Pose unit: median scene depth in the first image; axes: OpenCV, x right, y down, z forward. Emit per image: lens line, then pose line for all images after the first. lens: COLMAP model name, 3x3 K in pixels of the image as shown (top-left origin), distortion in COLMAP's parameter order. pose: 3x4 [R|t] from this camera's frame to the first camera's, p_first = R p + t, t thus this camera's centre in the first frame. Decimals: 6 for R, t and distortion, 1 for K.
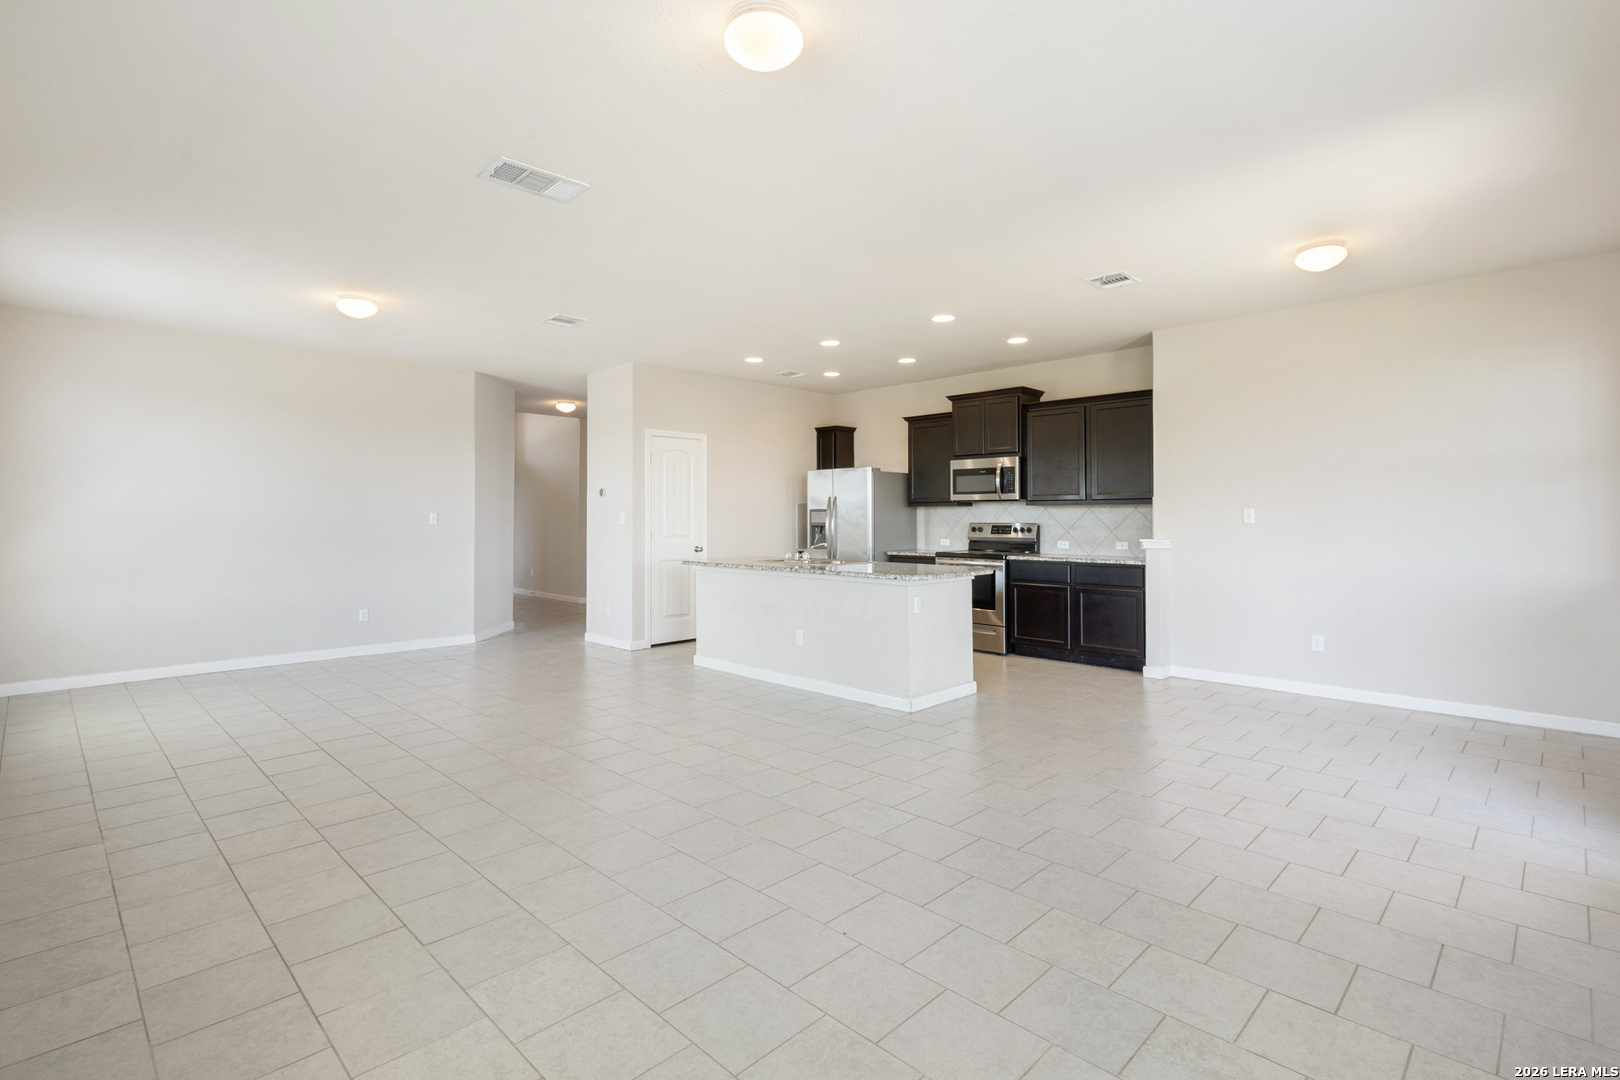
lens RADIAL K [[755.7, 0, 812.9], [0, 755.7, 528.2], [0, 0, 1]] dist [0.002828, -0.000093]
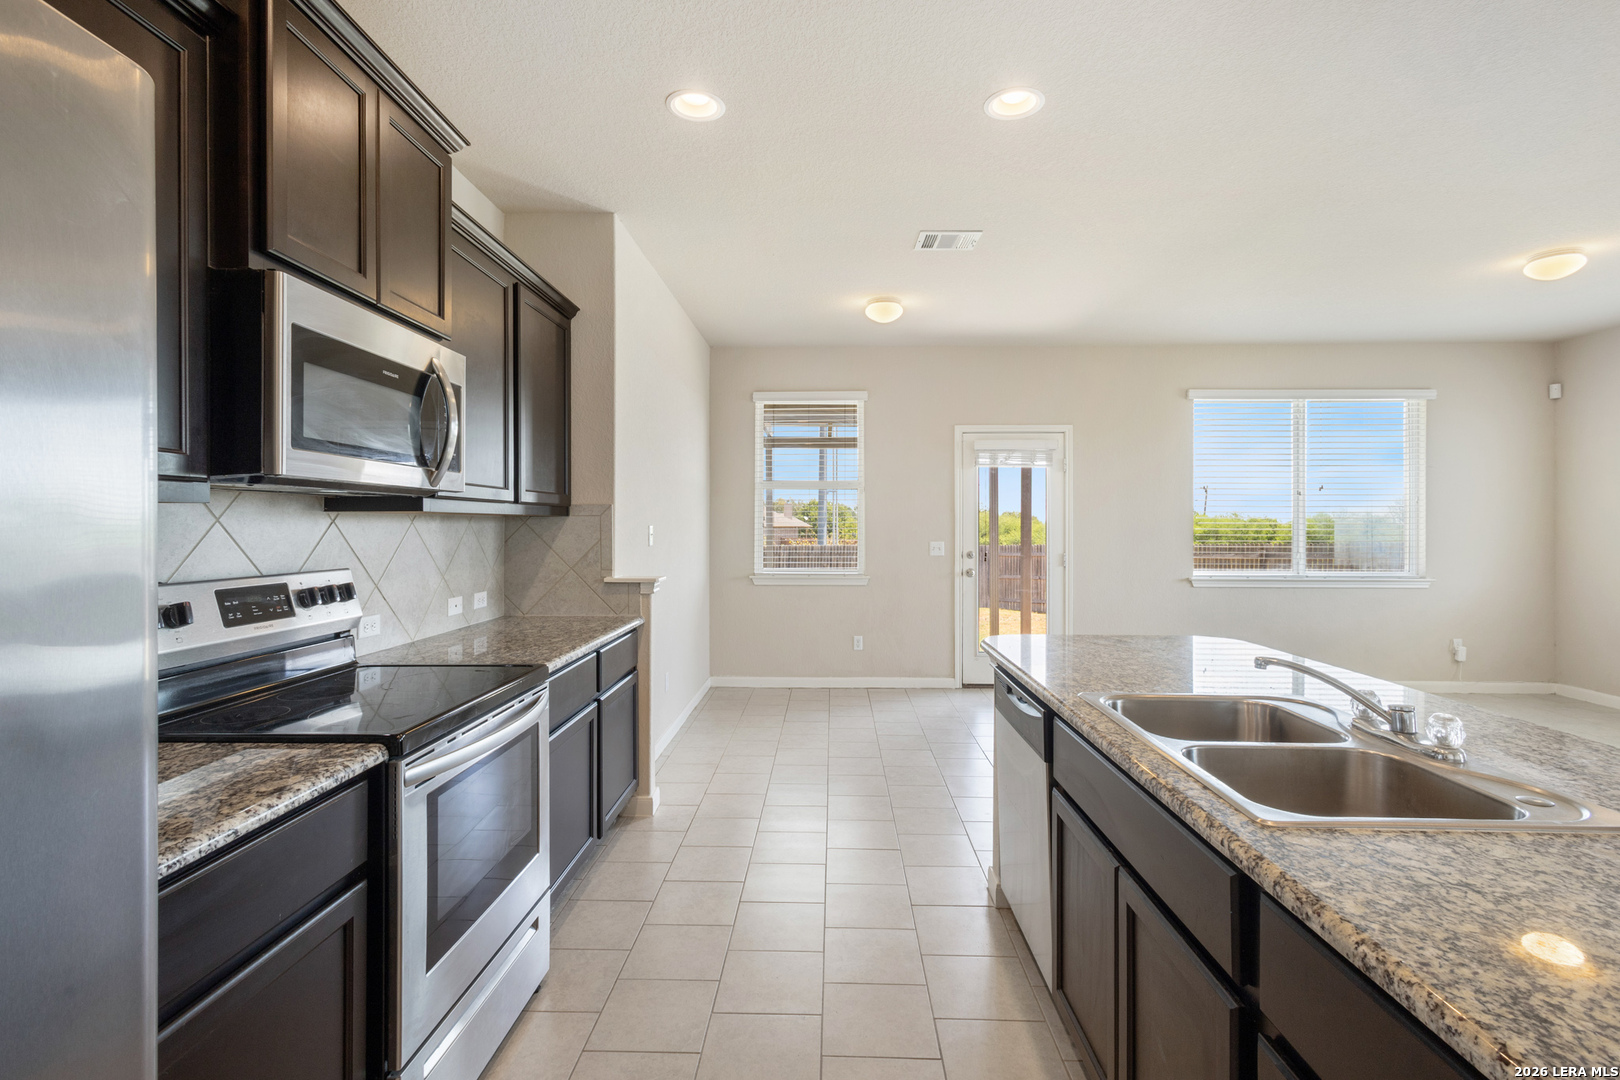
lens RADIAL K [[755.7, 0, 814.2], [0, 755.7, 529.3], [0, 0, 1]] dist [0.002828, -0.000093]
pose [[-0.685842, -0.008159, 0.727705, -0.056705], [0.004473, 0.999871, 0.015427, -0.025956], [-0.727737, 0.013836, -0.685717, 1.053865]]
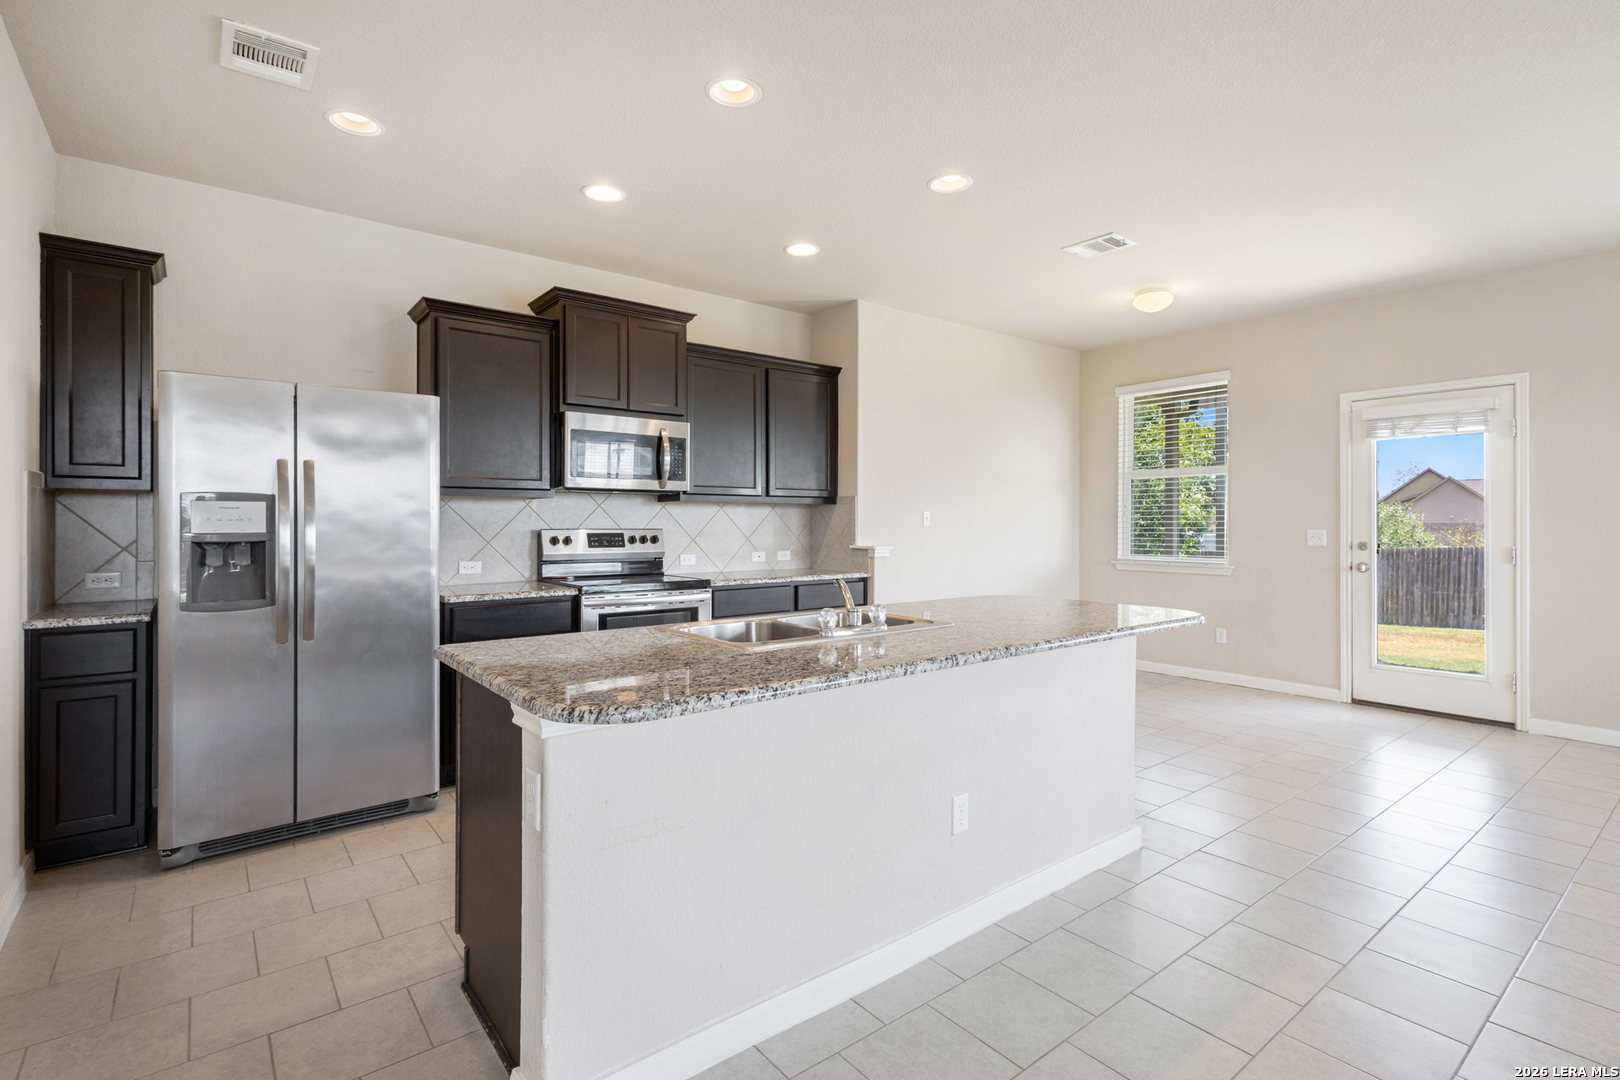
lens RADIAL K [[755.7, 0, 805.7], [0, 755.7, 532.5], [0, 0, 1]] dist [0.002828, -0.000093]
pose [[0.127861, -0.014833, 0.991681, -0.326053], [0.009352, 0.999862, 0.013750, -0.011129], [-0.991748, 0.007517, 0.127982, 0.780281]]
